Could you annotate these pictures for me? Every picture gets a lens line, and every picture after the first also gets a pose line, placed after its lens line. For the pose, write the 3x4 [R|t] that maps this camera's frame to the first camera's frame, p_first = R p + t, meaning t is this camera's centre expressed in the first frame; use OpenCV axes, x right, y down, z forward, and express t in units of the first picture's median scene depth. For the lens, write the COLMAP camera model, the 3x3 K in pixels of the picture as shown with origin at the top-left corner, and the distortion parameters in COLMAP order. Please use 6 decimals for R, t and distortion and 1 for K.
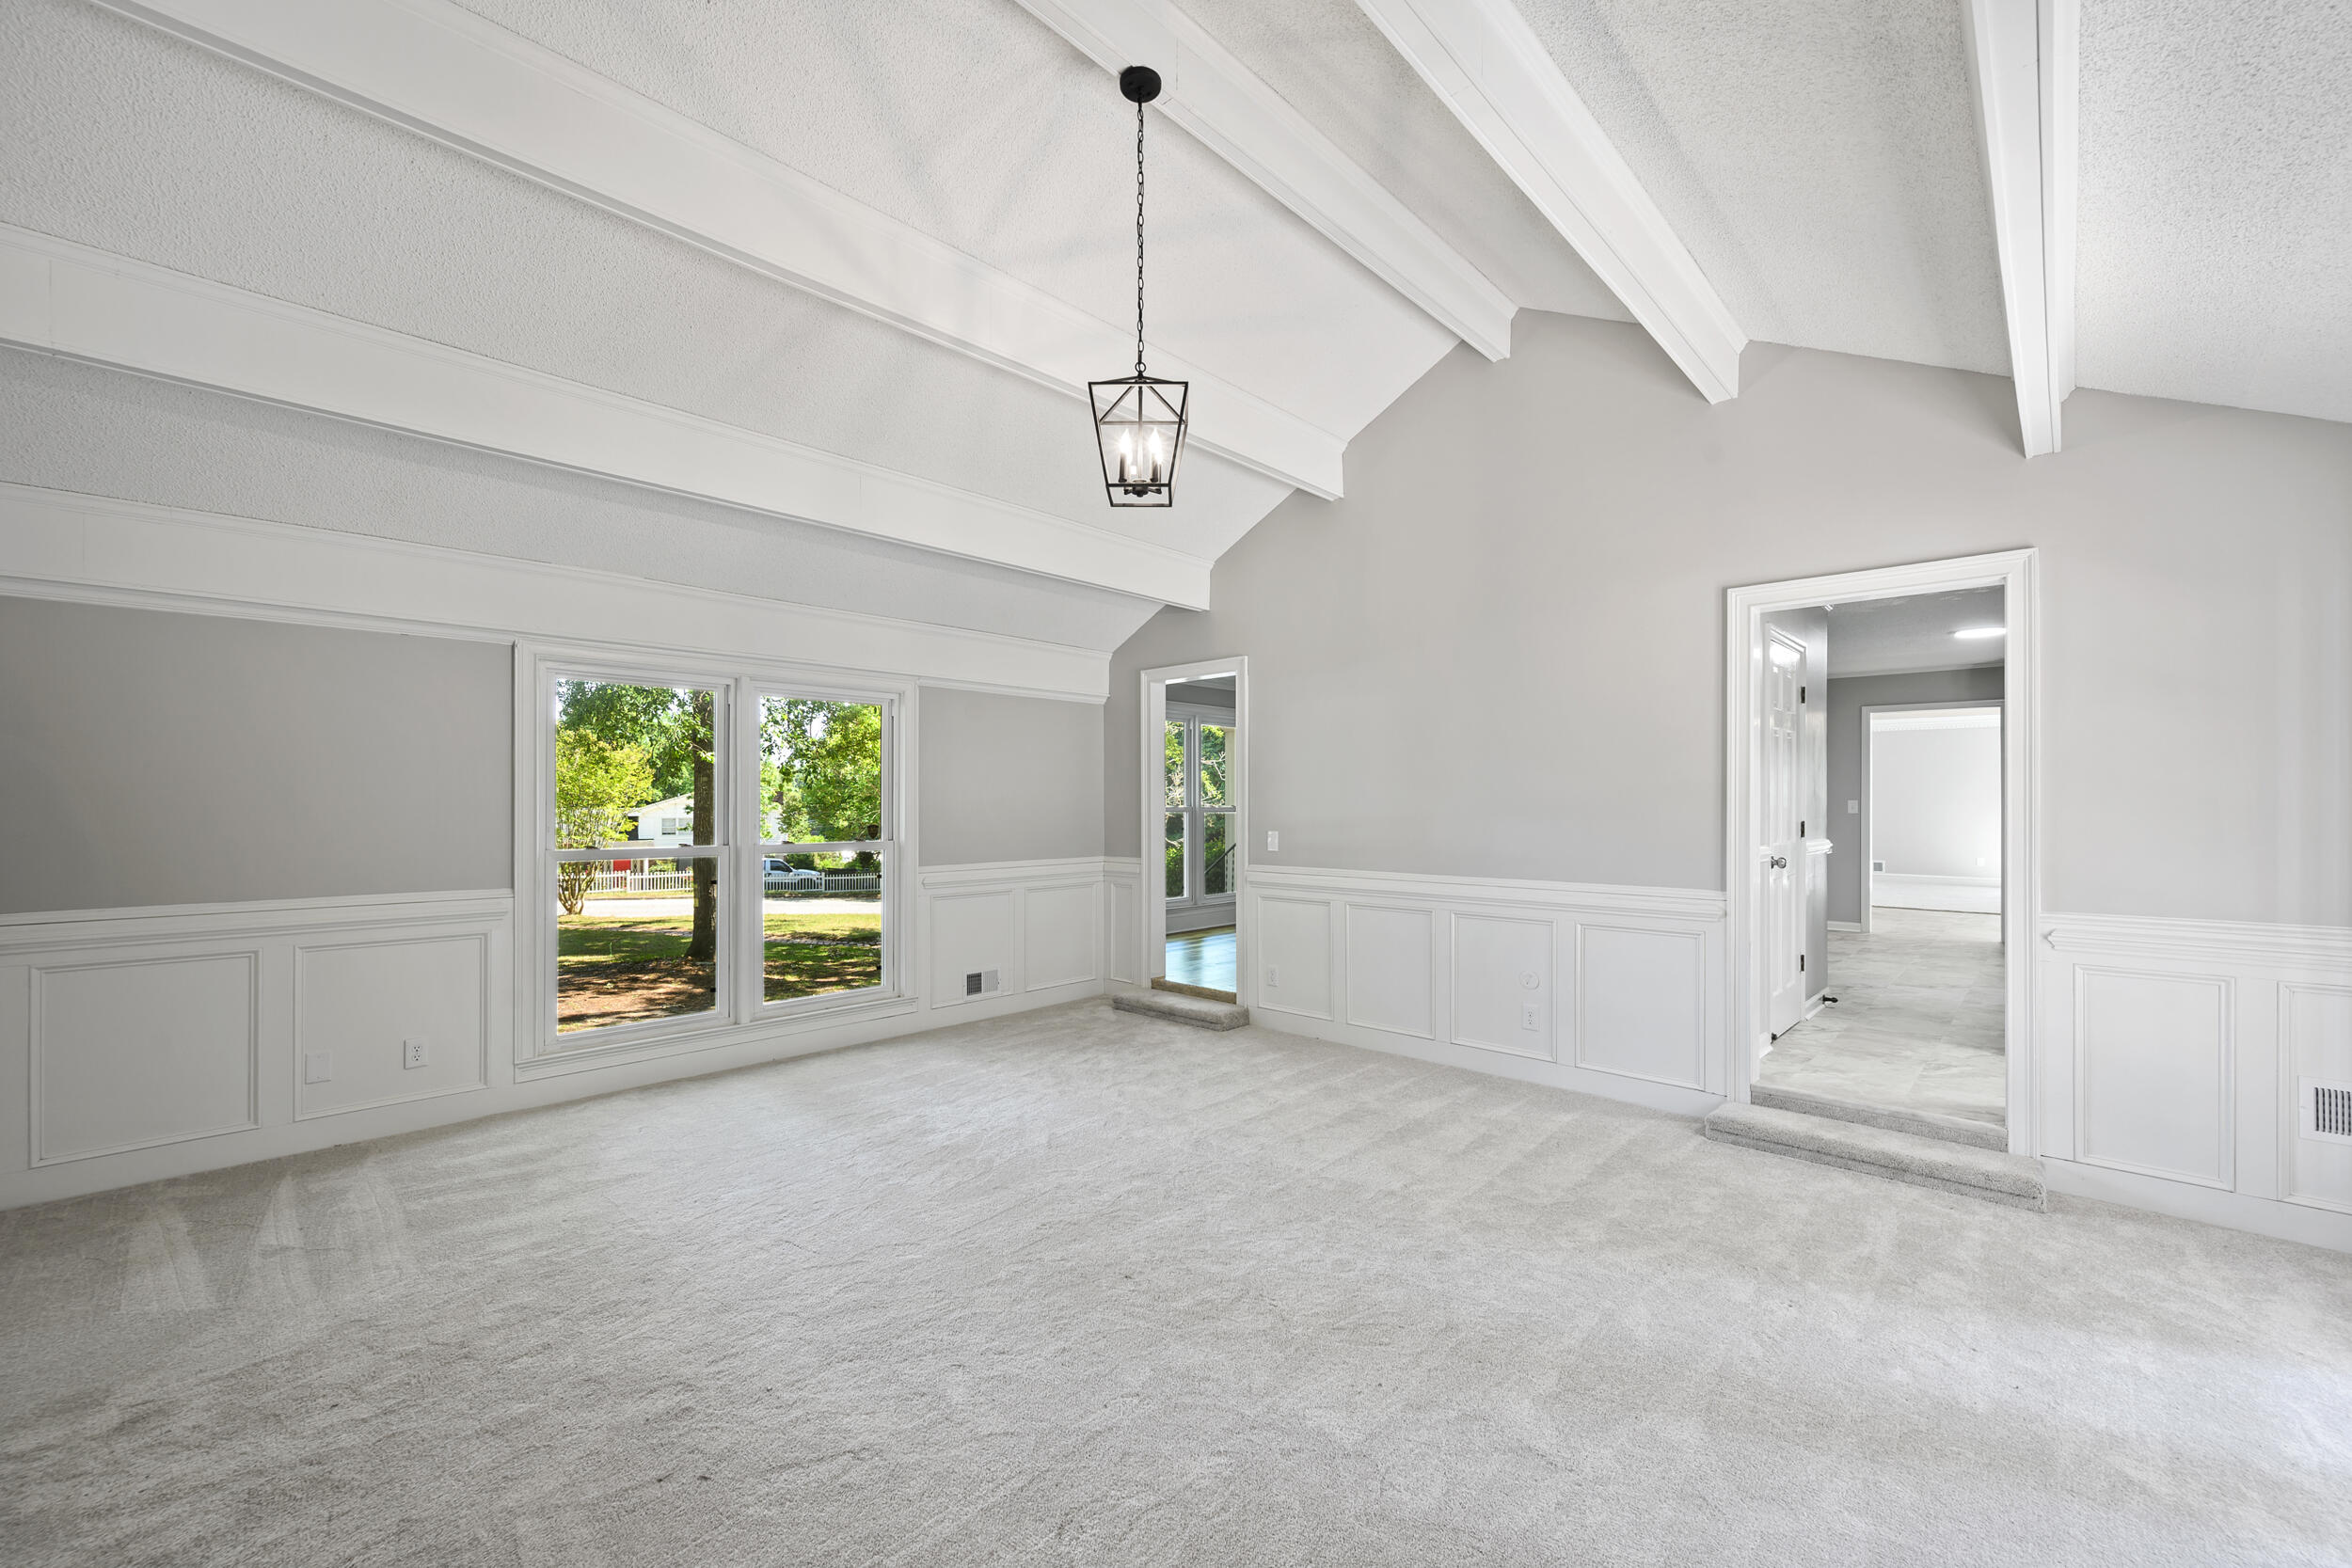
lens RADIAL K [[937.8, 0, 1178.3], [0, 937.8, 802.1], [0, 0, 1]] dist [-0.006254, 0.001572]
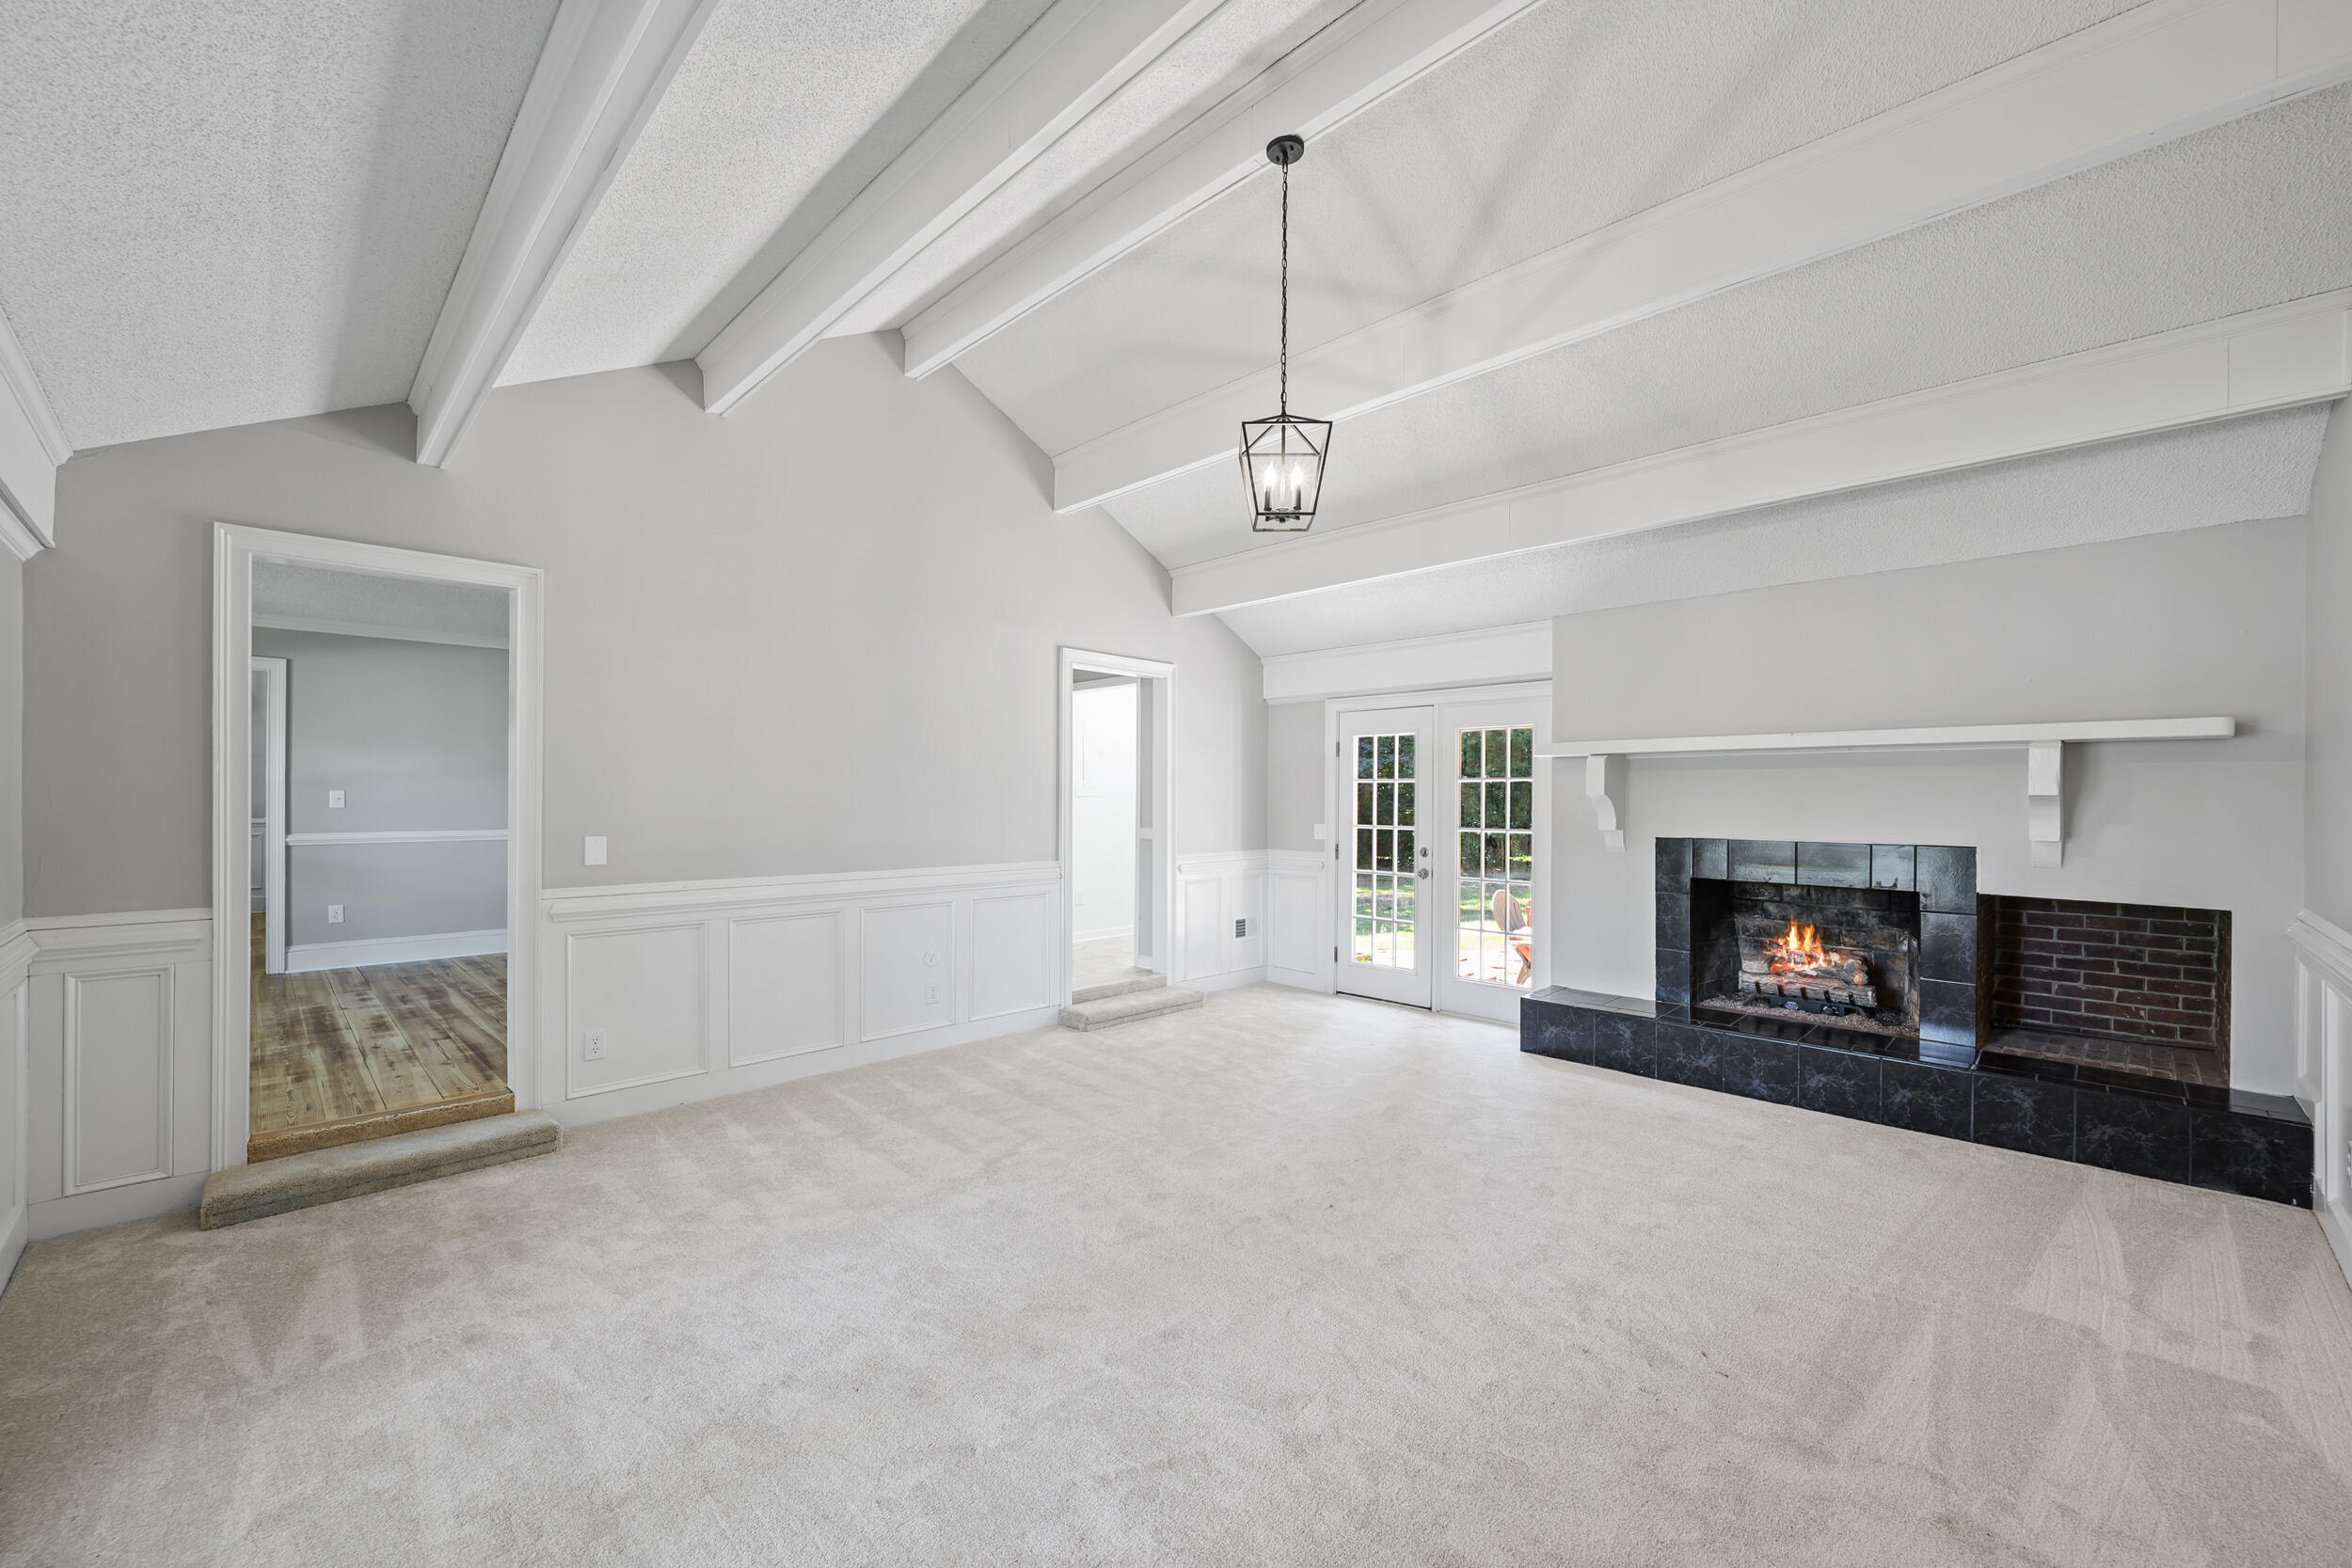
lens RADIAL K [[937.8, 0, 1178.4], [0, 937.8, 790.2], [0, 0, 1]] dist [-0.006254, 0.001572]
pose [[0.021655, 0.009408, 0.999721, -0.680416], [-0.006014, 0.999939, -0.009280, 0.000161], [-0.999747, -0.005812, 0.021710, 0.644337]]
